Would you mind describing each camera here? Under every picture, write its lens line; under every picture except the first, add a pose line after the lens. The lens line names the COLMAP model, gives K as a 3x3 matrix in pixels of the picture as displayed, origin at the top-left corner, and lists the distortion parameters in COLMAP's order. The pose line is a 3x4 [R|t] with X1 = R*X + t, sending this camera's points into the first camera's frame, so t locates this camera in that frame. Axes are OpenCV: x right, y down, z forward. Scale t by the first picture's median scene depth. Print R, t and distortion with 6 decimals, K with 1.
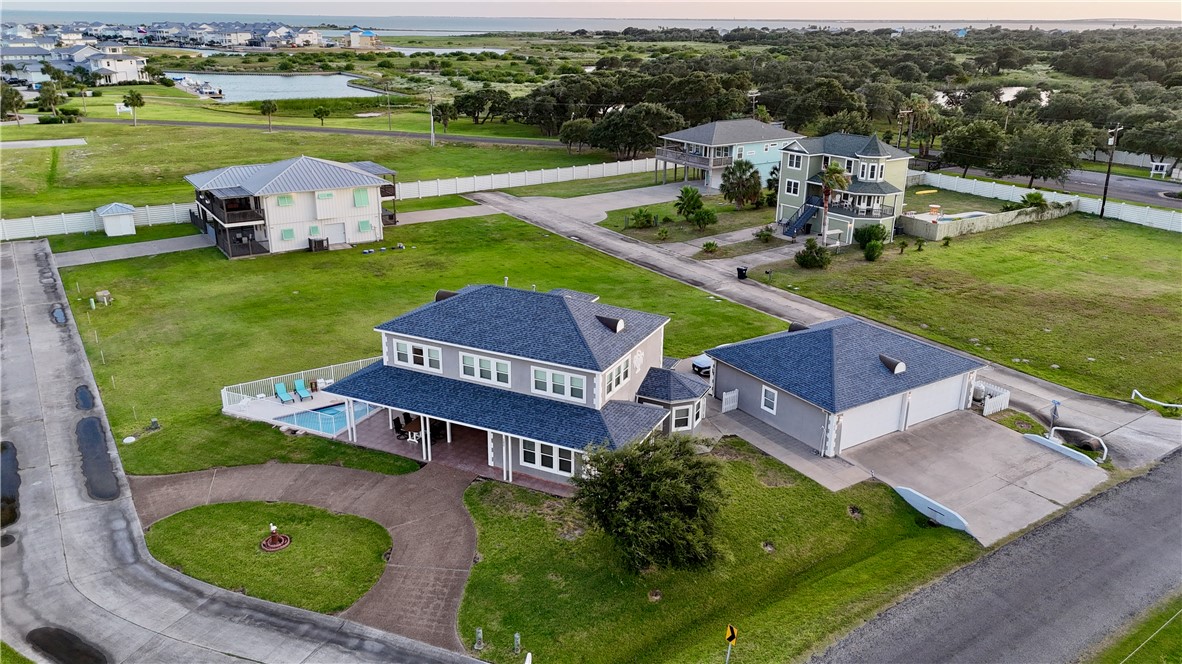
lens RADIAL K [[868.1, 0, 593.4], [0, 868.1, 328.8], [0, 0, 1]] dist [0.082721, -0.091839]
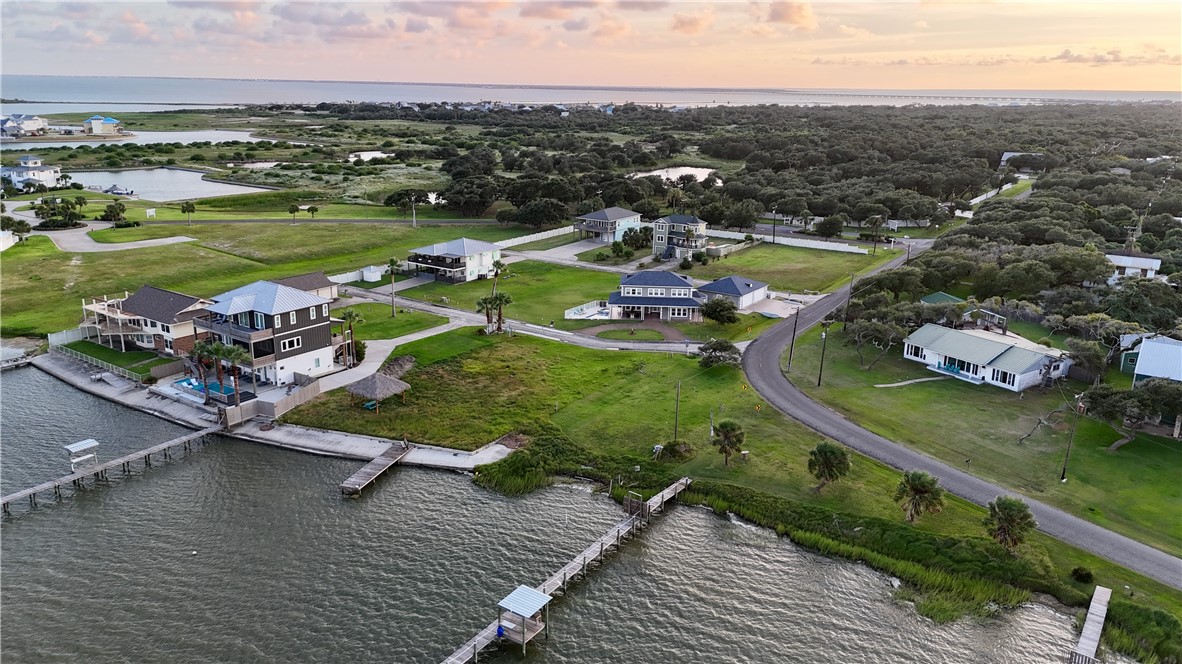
lens RADIAL K [[868.1, 0, 593.4], [0, 868.1, 328.8], [0, 0, 1]] dist [0.082721, -0.091839]
pose [[0.926535, -0.098551, 0.363070, -0.992509], [0.121210, 0.991816, -0.040107, 0.181774], [-0.356146, 0.081169, 0.930898, -1.318082]]
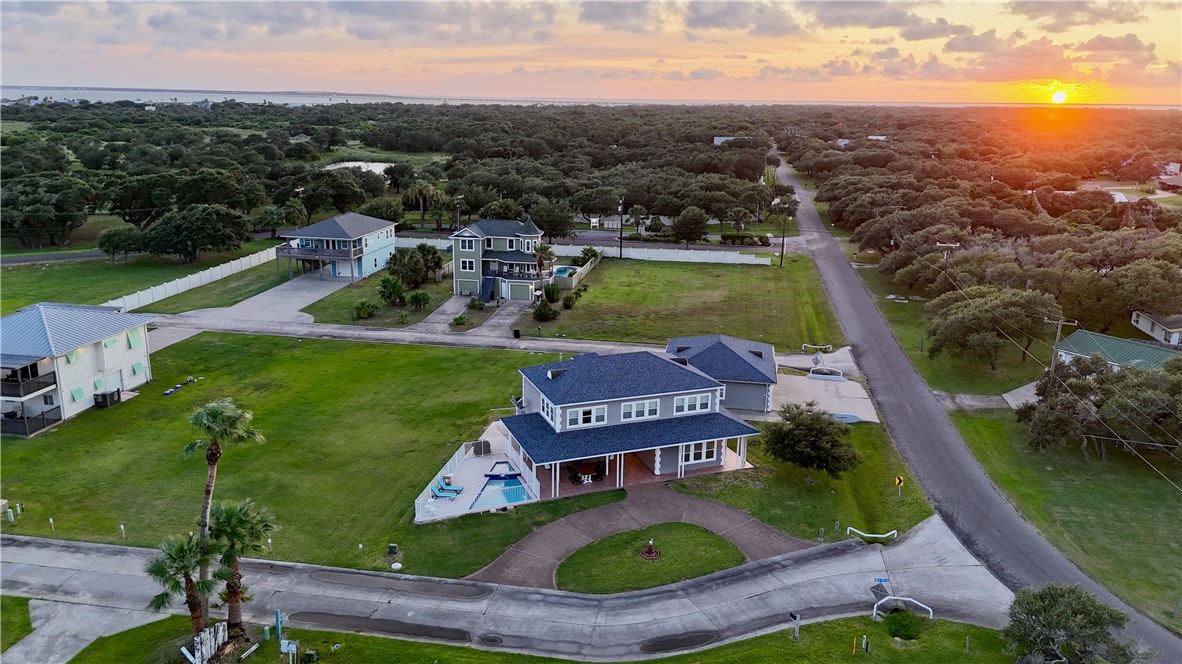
lens RADIAL K [[872.1, 0, 594.2], [0, 872.1, 312.6], [0, 0, 1]] dist [0.082182, -0.084401]
pose [[0.679967, -0.173591, 0.712398, -0.689243], [0.236295, 0.971617, 0.011217, -0.084224], [-0.694125, 0.160709, 0.701686, 0.012056]]
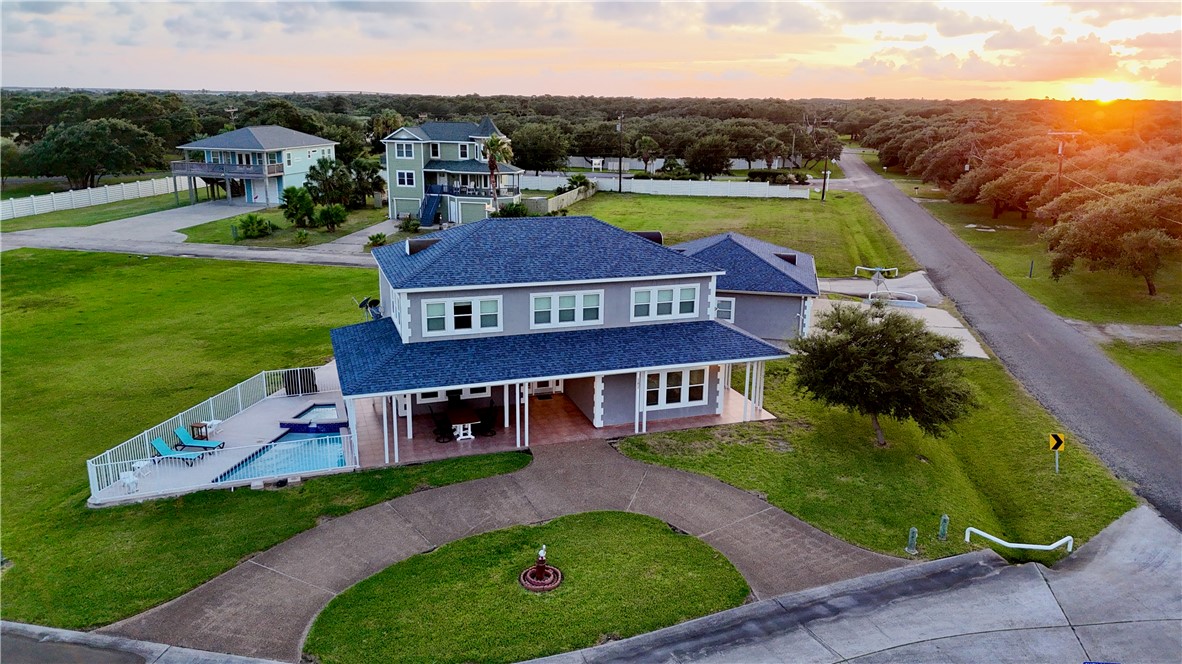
lens RADIAL K [[868.1, 0, 593.4], [0, 868.1, 328.8], [0, 0, 1]] dist [0.082721, -0.091839]
pose [[0.709819, -0.180126, 0.680964, -0.377103], [0.229683, 0.973099, 0.017985, 0.032698], [-0.665885, 0.143640, 0.732096, 0.246175]]
